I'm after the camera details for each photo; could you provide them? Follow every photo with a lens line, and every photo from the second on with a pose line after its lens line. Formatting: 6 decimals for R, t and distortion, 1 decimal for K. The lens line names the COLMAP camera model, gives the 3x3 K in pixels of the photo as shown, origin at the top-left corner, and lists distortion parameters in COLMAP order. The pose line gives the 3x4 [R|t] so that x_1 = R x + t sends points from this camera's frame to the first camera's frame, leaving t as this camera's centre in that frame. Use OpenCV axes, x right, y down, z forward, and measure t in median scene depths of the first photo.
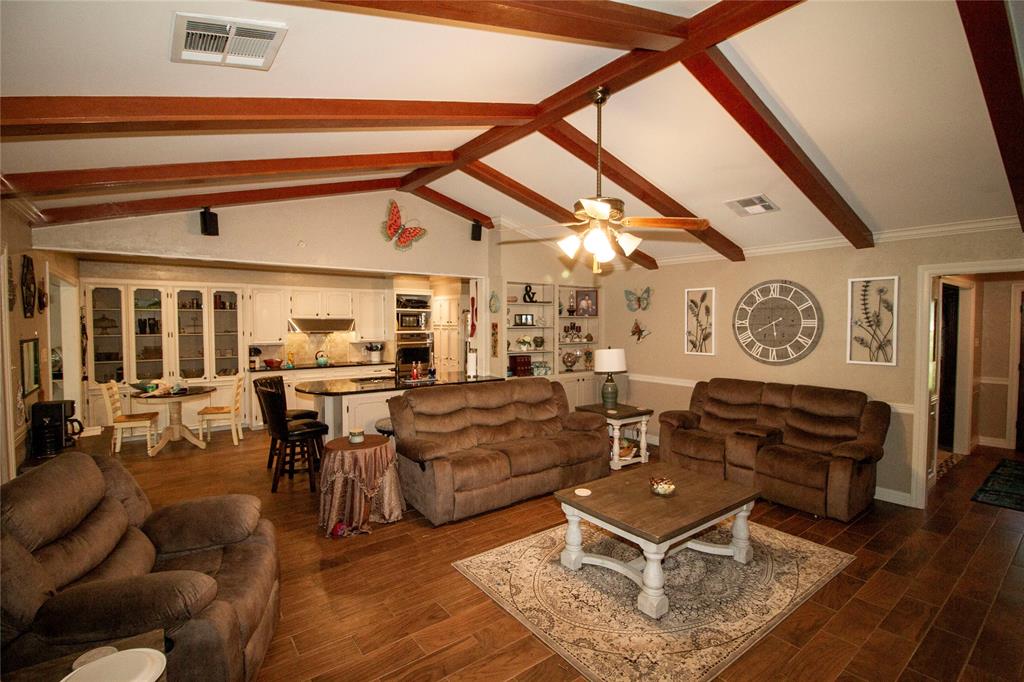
lens RADIAL K [[470.0, 0, 507.9], [0, 470.0, 337.1], [0, 0, 1]] dist [-0.001481, -0.013954]
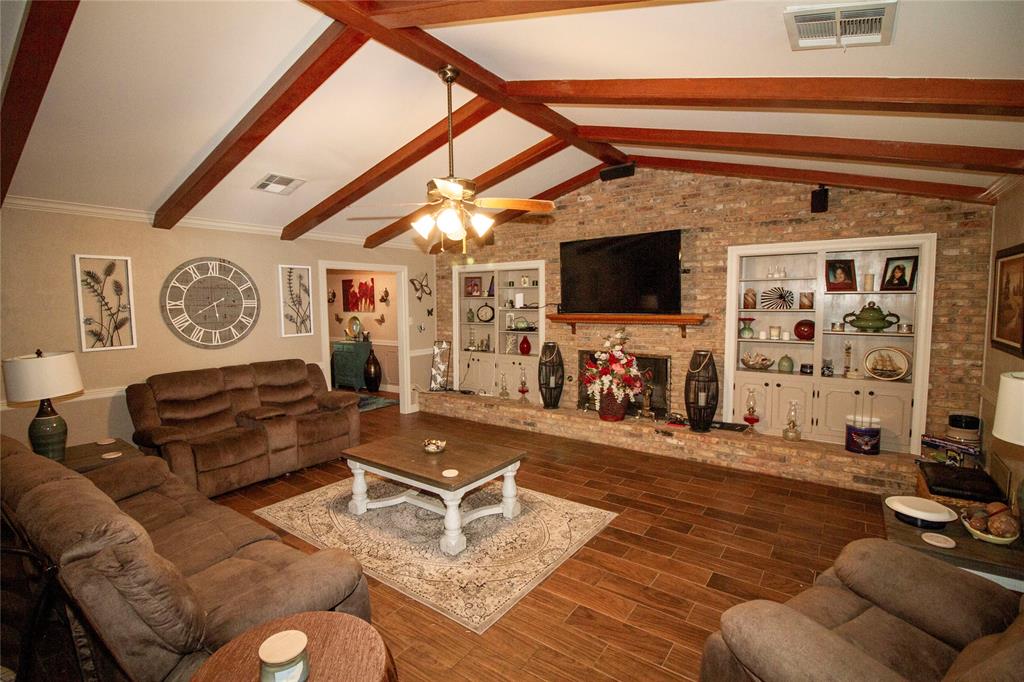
lens RADIAL K [[470.0, 0, 507.9], [0, 470.0, 337.1], [0, 0, 1]] dist [-0.001481, -0.013954]
pose [[-0.284938, -0.073334, 0.955737, -0.466179], [0.039089, 0.995351, 0.088027, -0.021928], [-0.957749, 0.062441, -0.280746, 0.666754]]
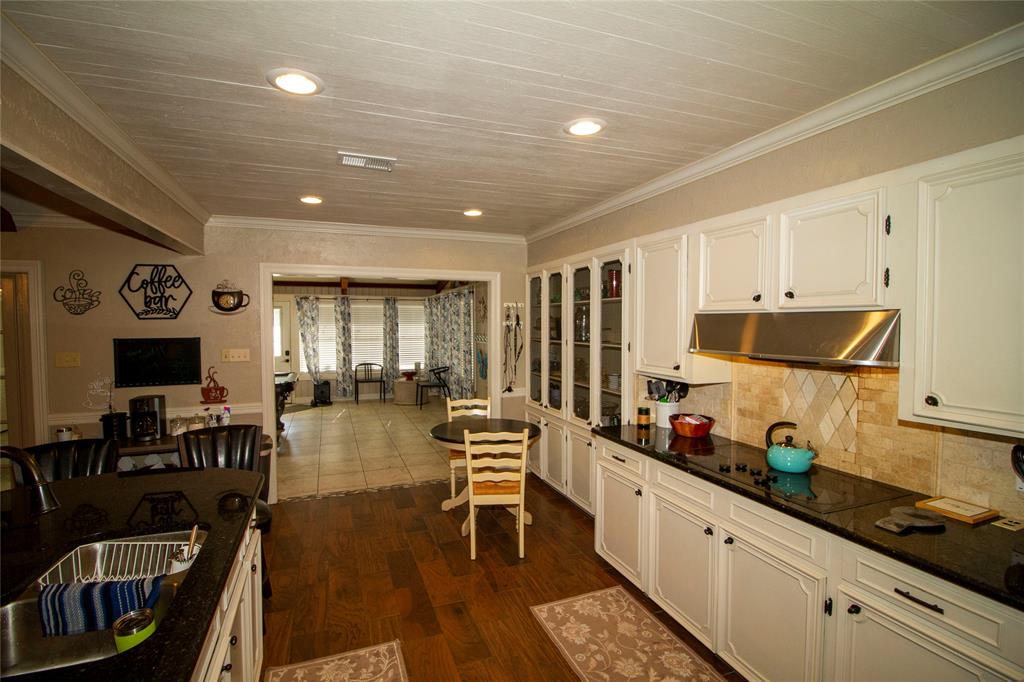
lens RADIAL K [[470.0, 0, 507.9], [0, 470.0, 337.1], [0, 0, 1]] dist [-0.001481, -0.013954]
pose [[-0.277515, 0.032548, -0.960170, -0.112964], [-0.027351, 0.998753, 0.041761, -0.044209], [0.960332, 0.037851, -0.276278, 1.341464]]
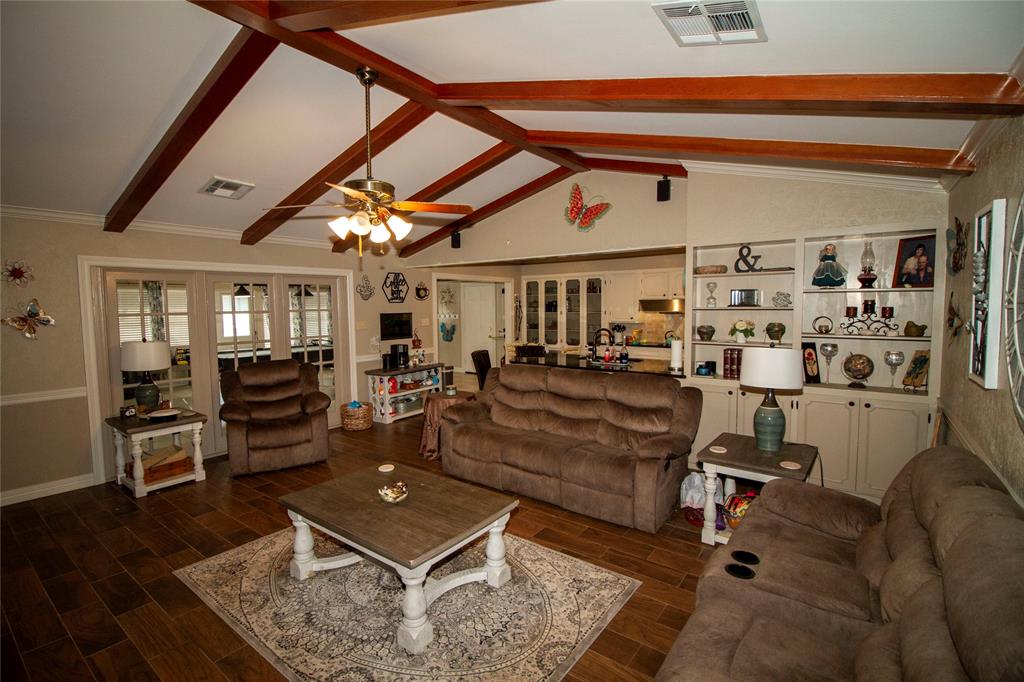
lens RADIAL K [[482.0, 0, 505.3], [0, 482.0, 336.2], [0, 0, 1]] dist [-0.000249, -0.015608]
pose [[0.265384, 0.059496, -0.962305, 0.733870], [-0.020000, 0.998219, 0.056201, -0.015488], [0.963935, 0.004332, 0.266102, 0.566374]]
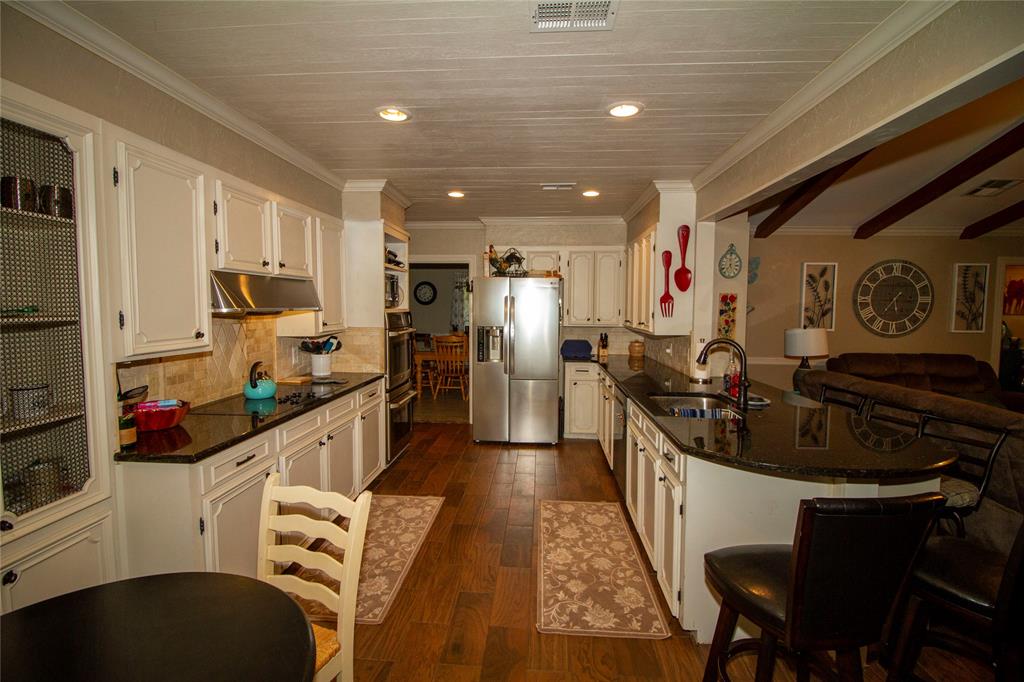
lens RADIAL K [[470.0, 0, 507.9], [0, 470.0, 337.1], [0, 0, 1]] dist [-0.001481, -0.013954]
pose [[0.665896, -0.046442, 0.744598, -0.796147], [0.015613, 0.998709, 0.048328, -0.007795], [-0.745881, -0.020556, 0.665762, 0.892430]]
